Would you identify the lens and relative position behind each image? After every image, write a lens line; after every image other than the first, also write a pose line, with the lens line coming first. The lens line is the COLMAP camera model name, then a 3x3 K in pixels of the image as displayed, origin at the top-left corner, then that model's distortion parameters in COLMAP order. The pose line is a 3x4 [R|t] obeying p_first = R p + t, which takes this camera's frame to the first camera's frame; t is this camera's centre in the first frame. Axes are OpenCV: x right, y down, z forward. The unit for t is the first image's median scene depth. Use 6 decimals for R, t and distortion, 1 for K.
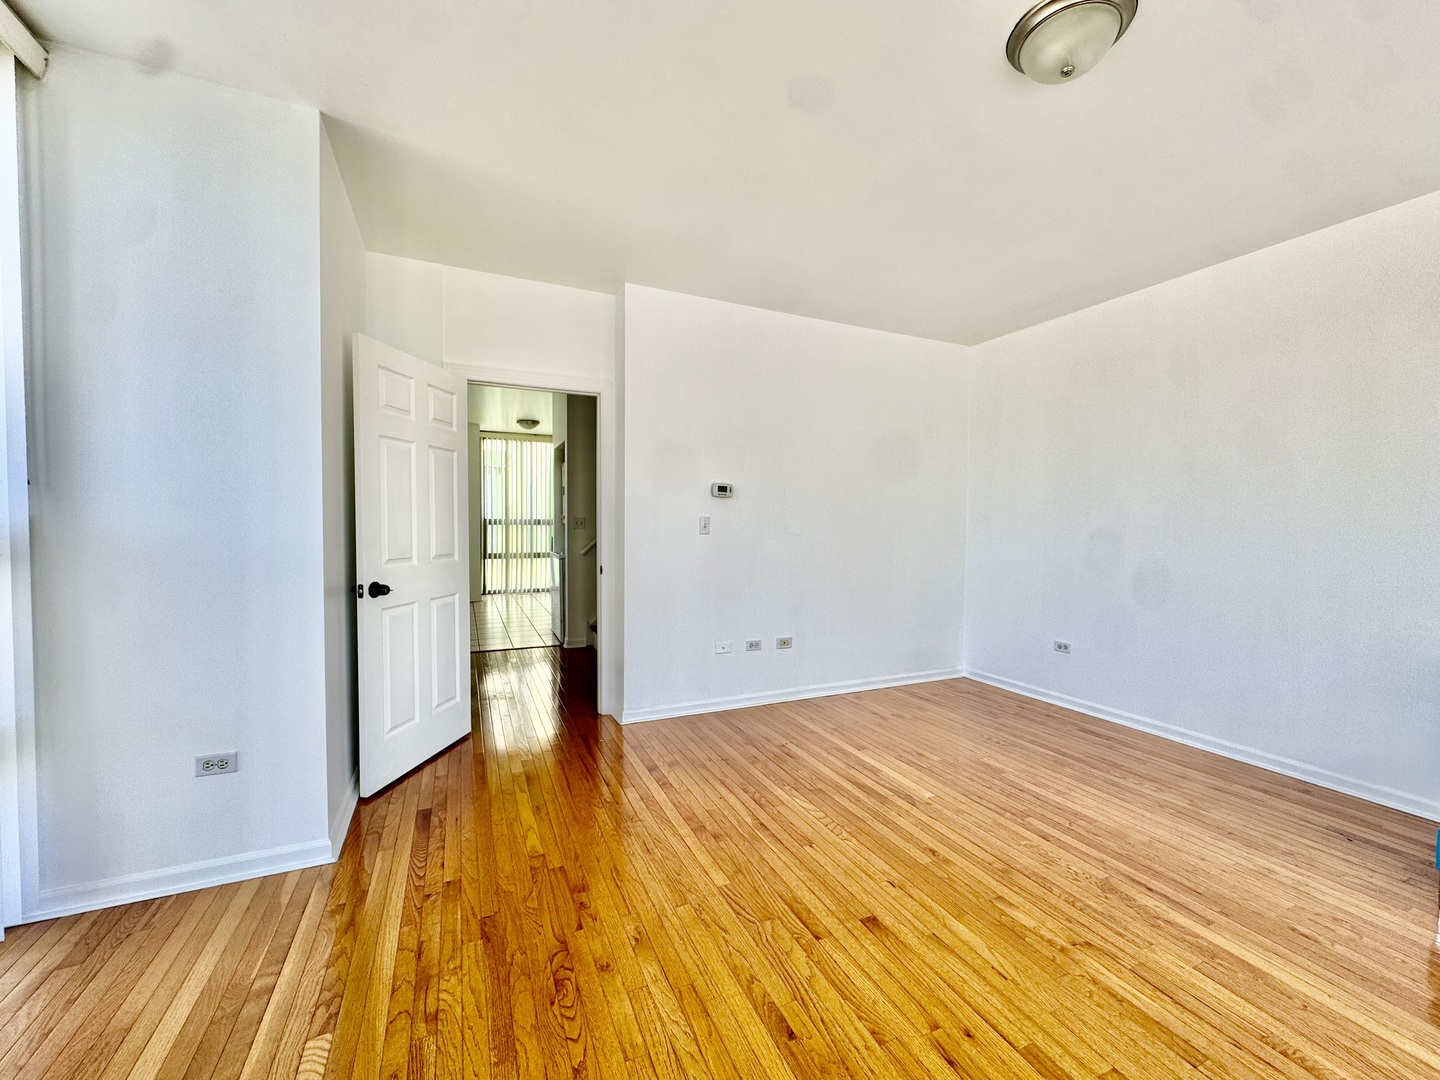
lens RADIAL K [[574.9, 0, 715.8], [0, 574.9, 539.4], [0, 0, 1]] dist [-0.002271, 0.001025]
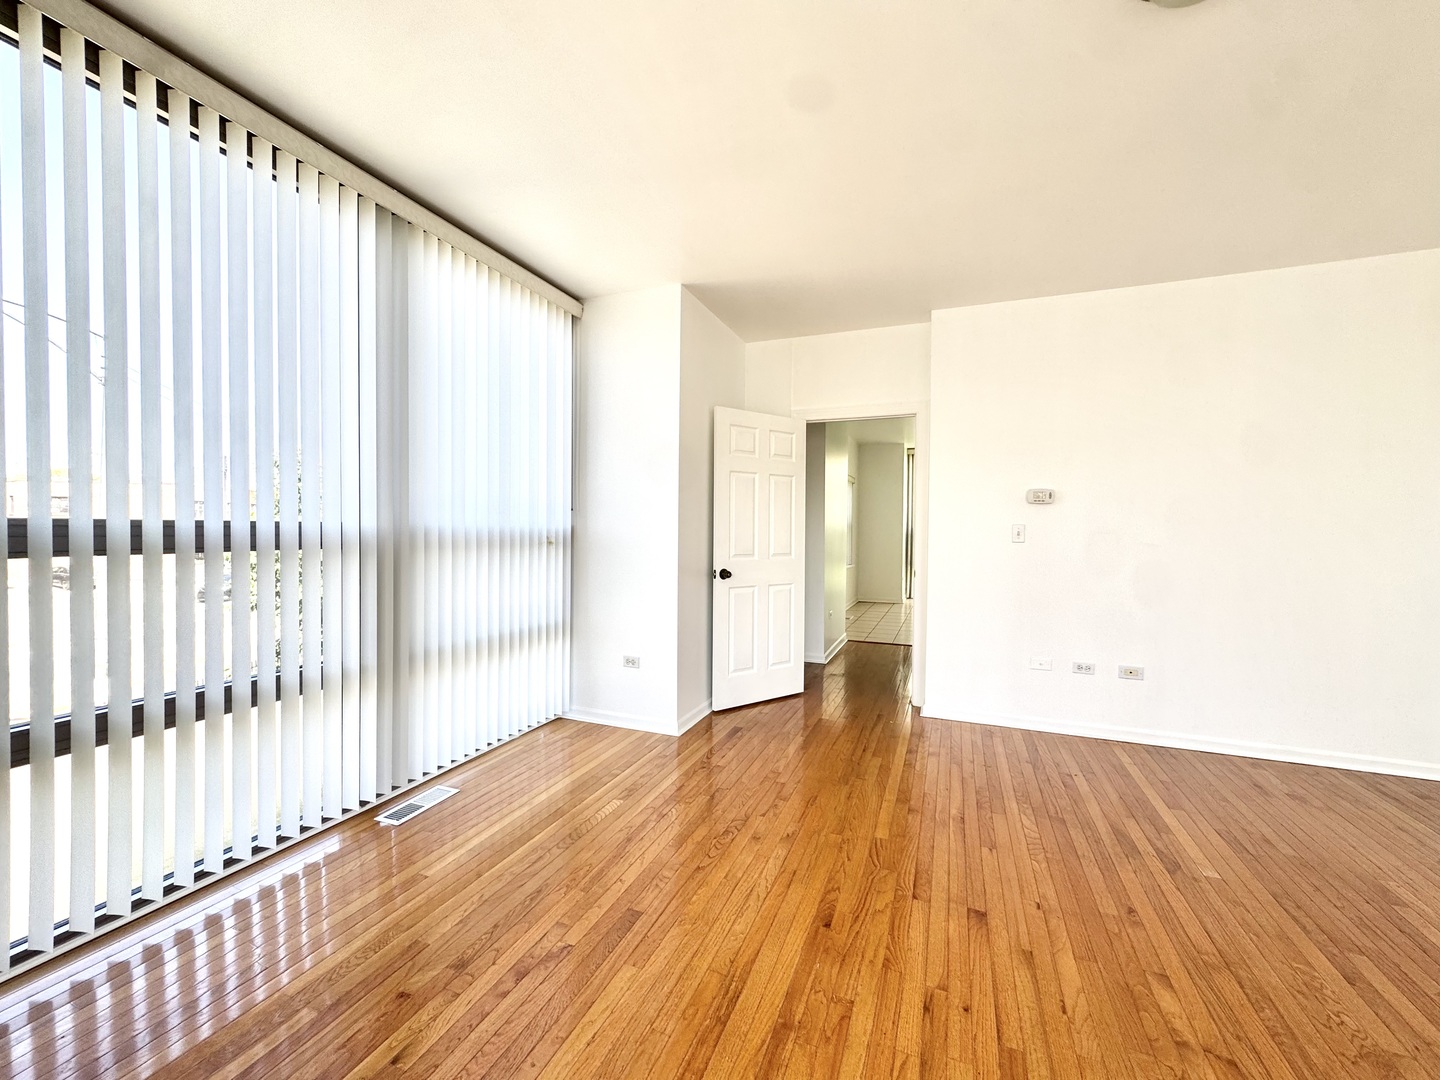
lens RADIAL K [[574.9, 0, 722.7], [0, 574.9, 541.6], [0, 0, 1]] dist [-0.002271, 0.001025]
pose [[0.690821, 0.014911, -0.722872, 0.499398], [-0.026482, 0.999638, -0.004688, 0.010294], [0.722541, 0.022382, 0.690966, -0.042458]]
